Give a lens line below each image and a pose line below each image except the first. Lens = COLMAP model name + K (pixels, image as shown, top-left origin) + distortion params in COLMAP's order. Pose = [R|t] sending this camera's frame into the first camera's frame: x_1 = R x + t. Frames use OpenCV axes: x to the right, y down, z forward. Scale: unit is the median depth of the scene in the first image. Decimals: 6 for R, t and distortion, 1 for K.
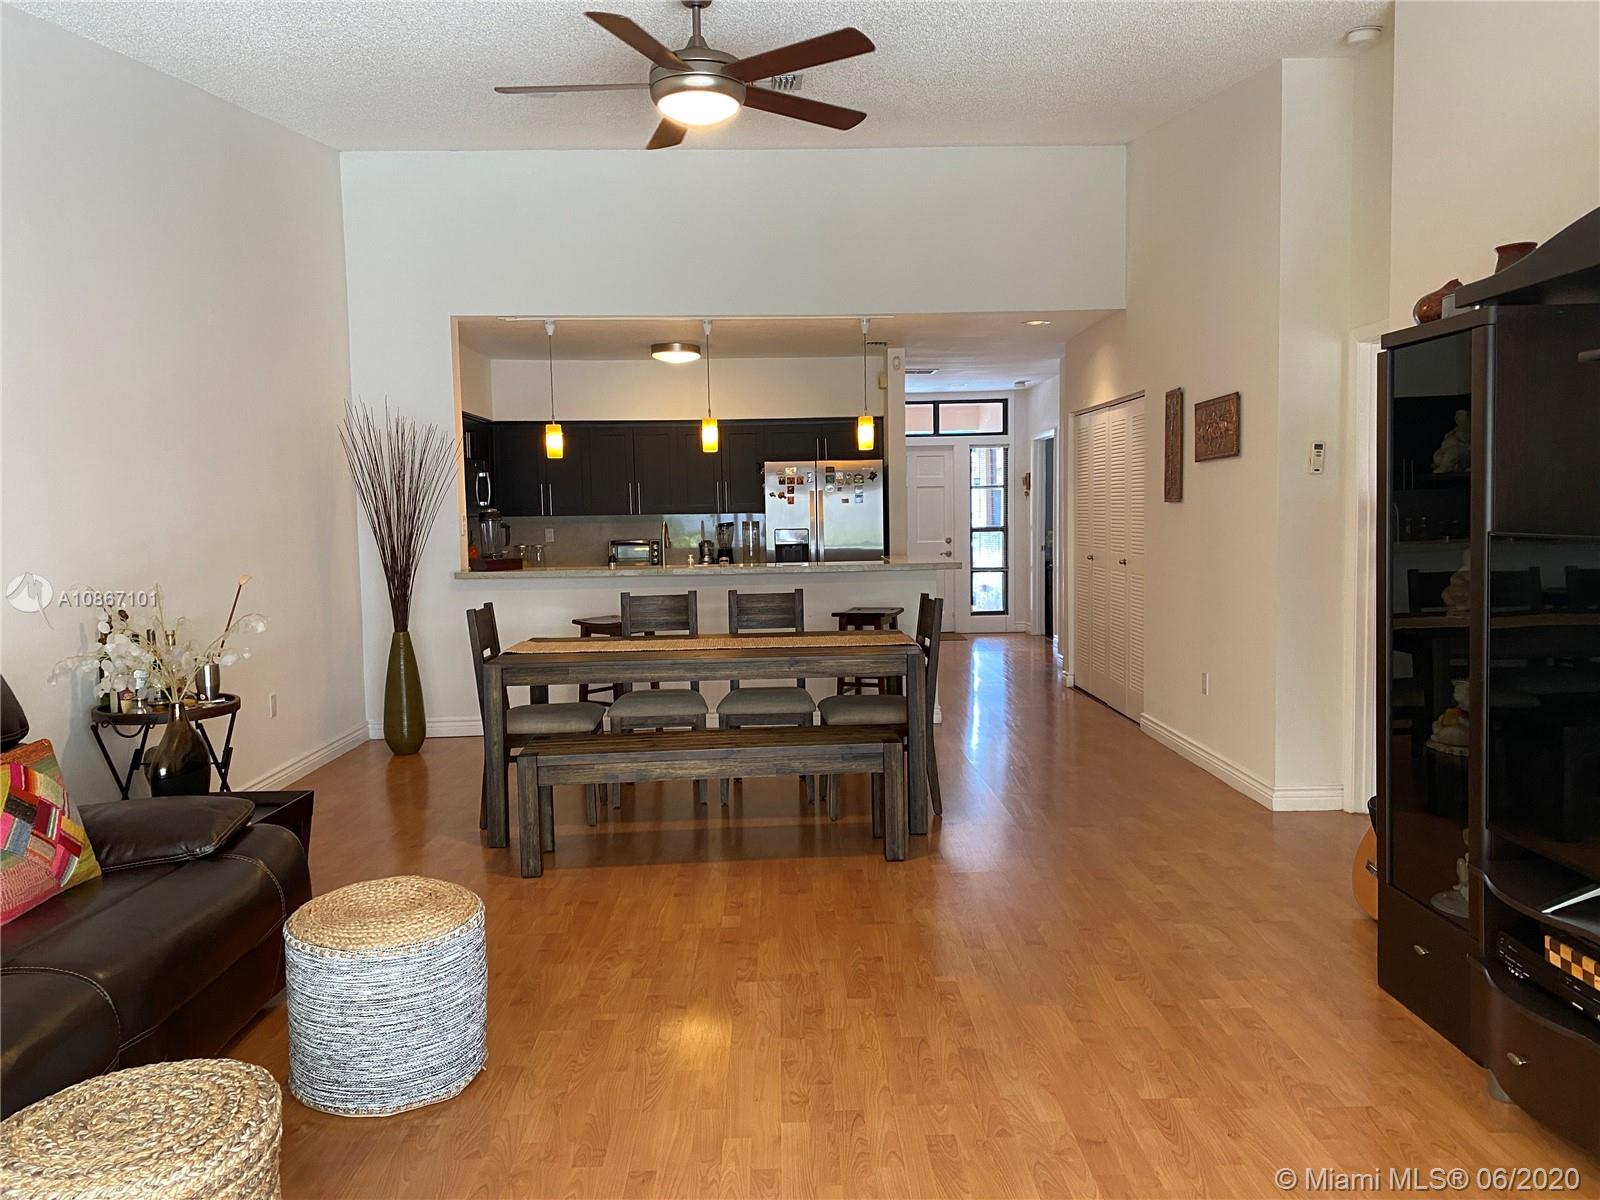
lens RADIAL K [[1195.4, 0, 800.0], [0, 1195.4, 600.0], [0, 0, 1]] dist [-0.049415, 0.050111]
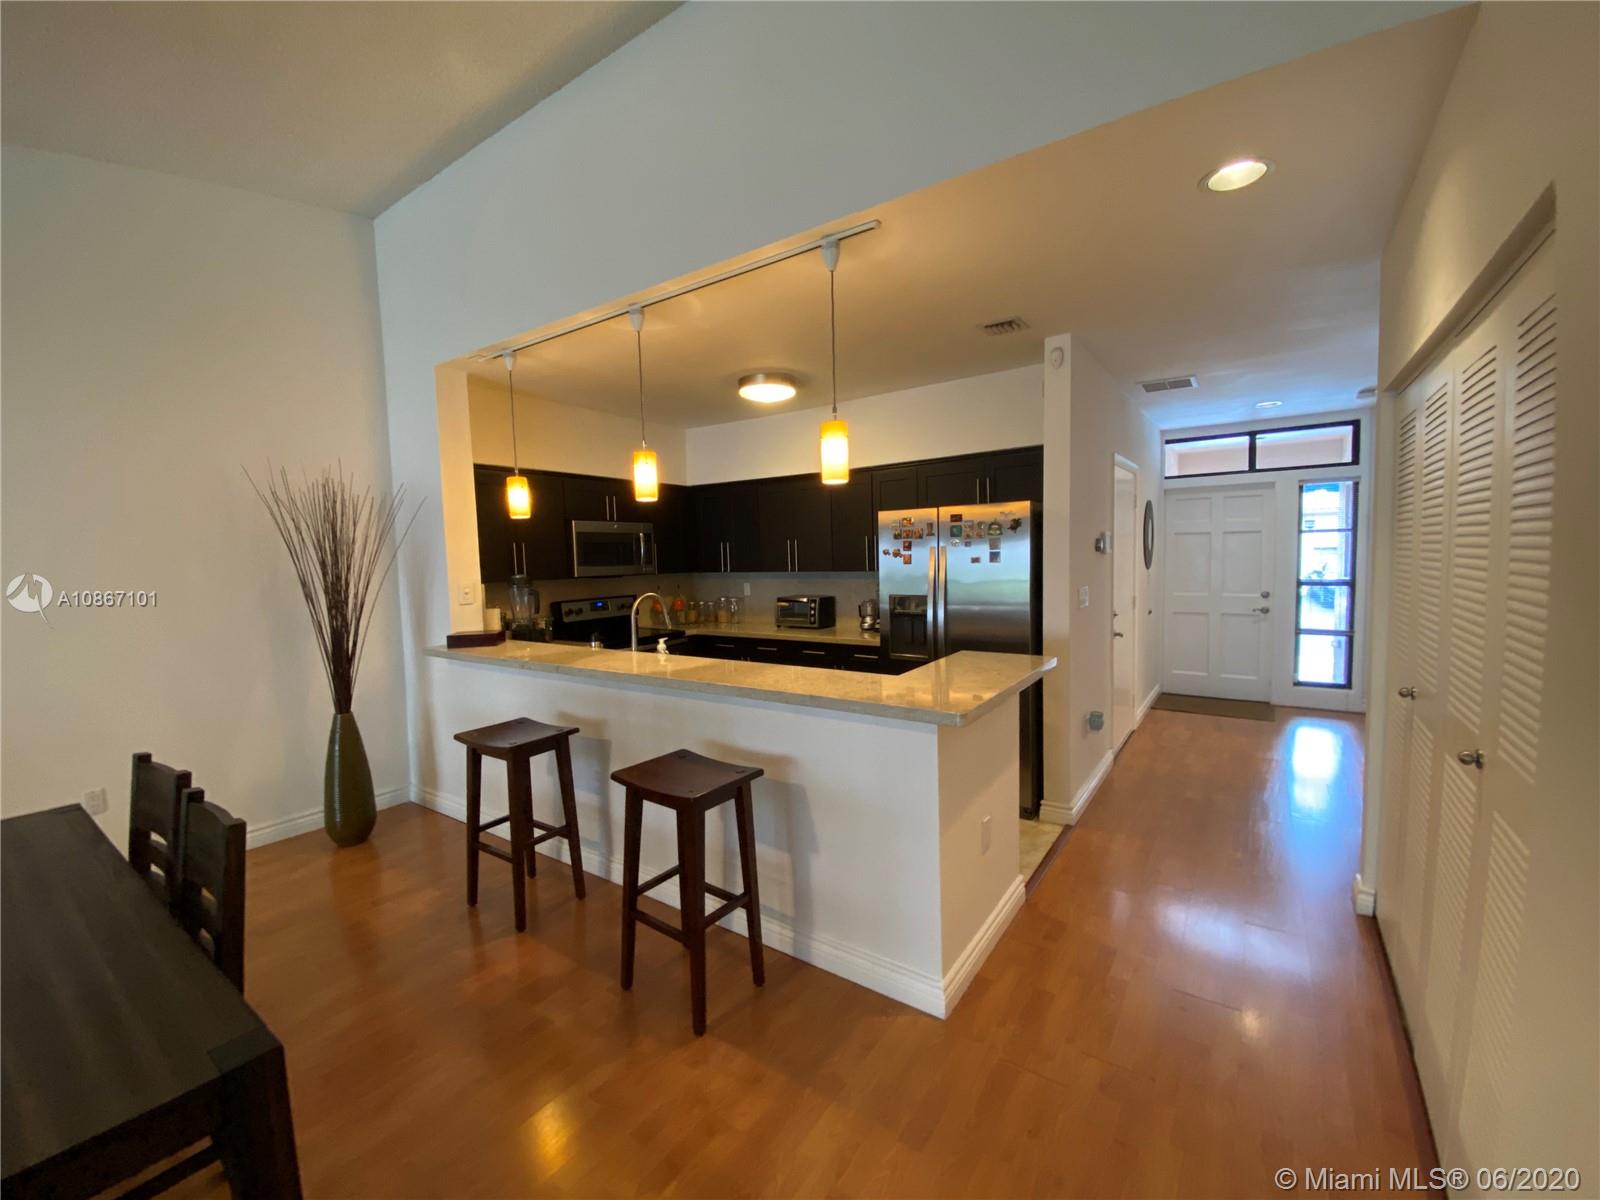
lens RADIAL K [[657.2, 0, 800.0], [0, 657.2, 600.0], [0, 0, 1]] dist [0.002688, -0.016937]
pose [[0.807901, 0.039965, -0.587961, 0.187927], [-0.034477, 0.999194, 0.020543, -0.063415], [0.588308, 0.003674, 0.808628, 0.612360]]
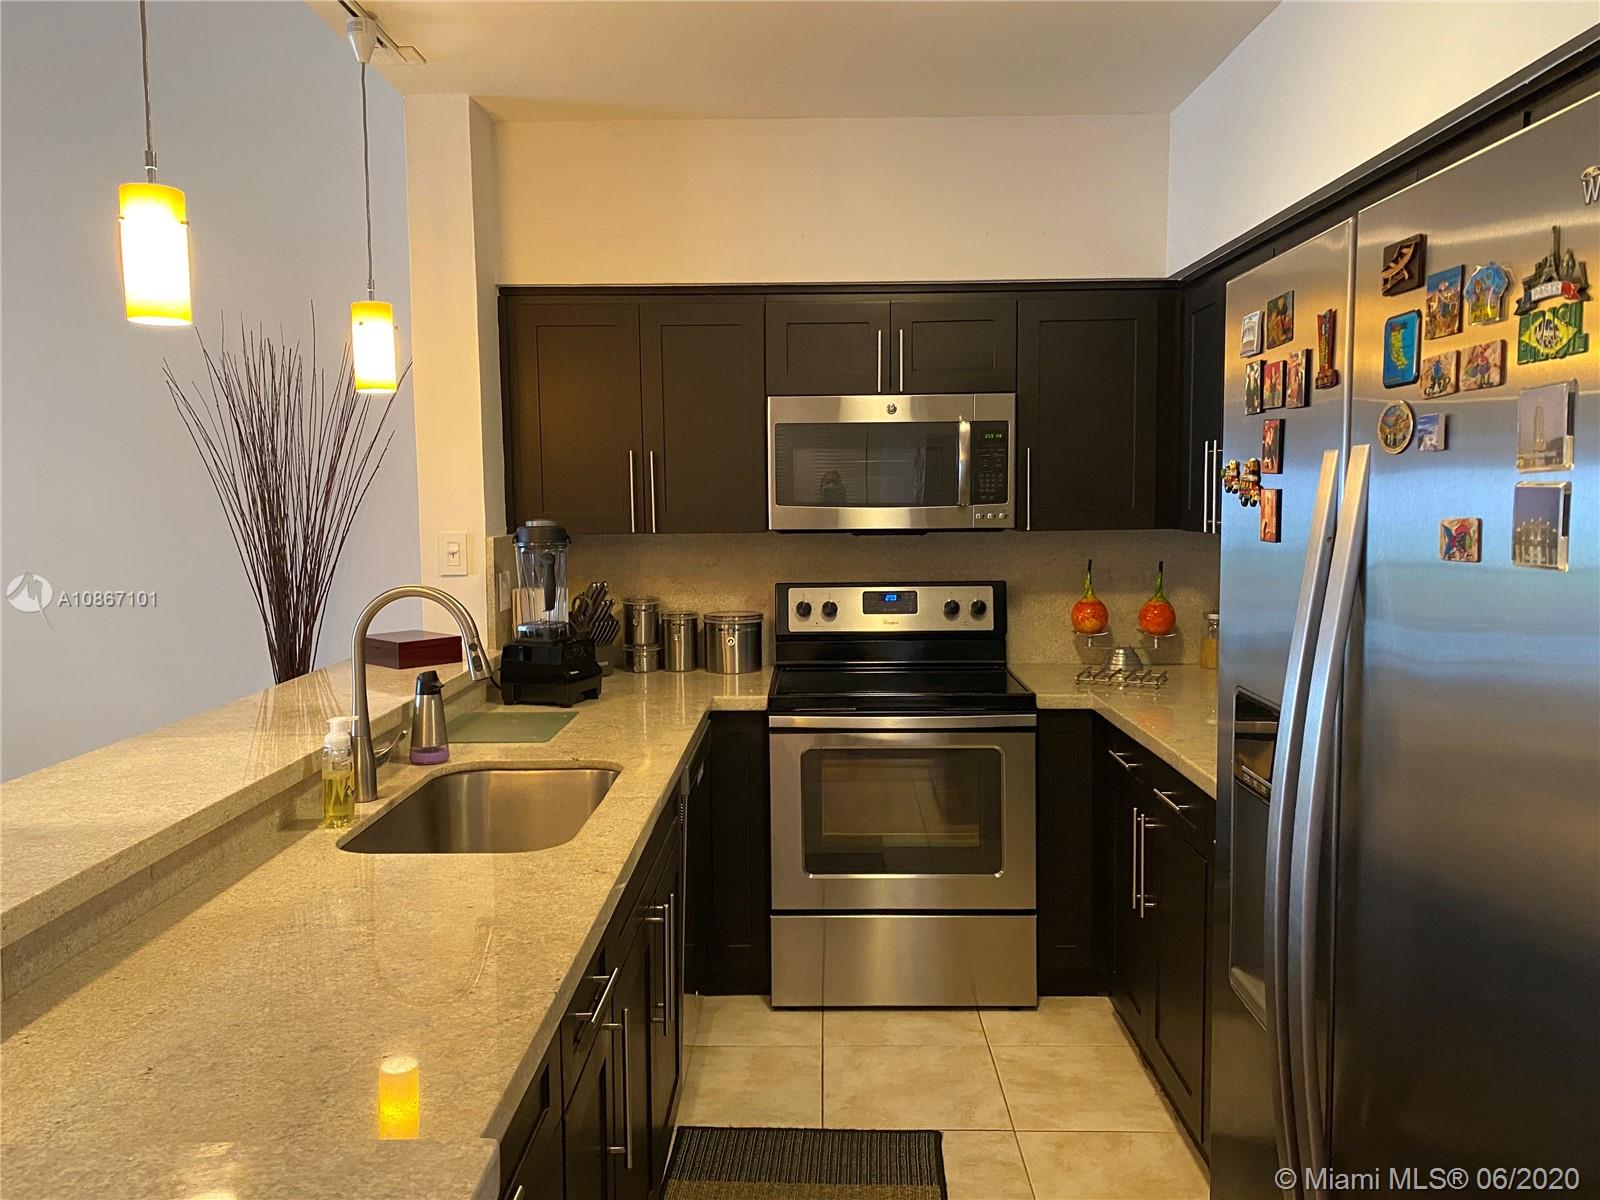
lens RADIAL K [[1195.4, 0, 800.0], [0, 1195.4, 600.0], [0, 0, 1]] dist [-0.049415, 0.050111]
pose [[-0.031931, 0.107928, -0.993646, 0.142378], [-0.064342, 0.991869, 0.109803, -0.085695], [0.997417, 0.067440, -0.024727, 0.944205]]
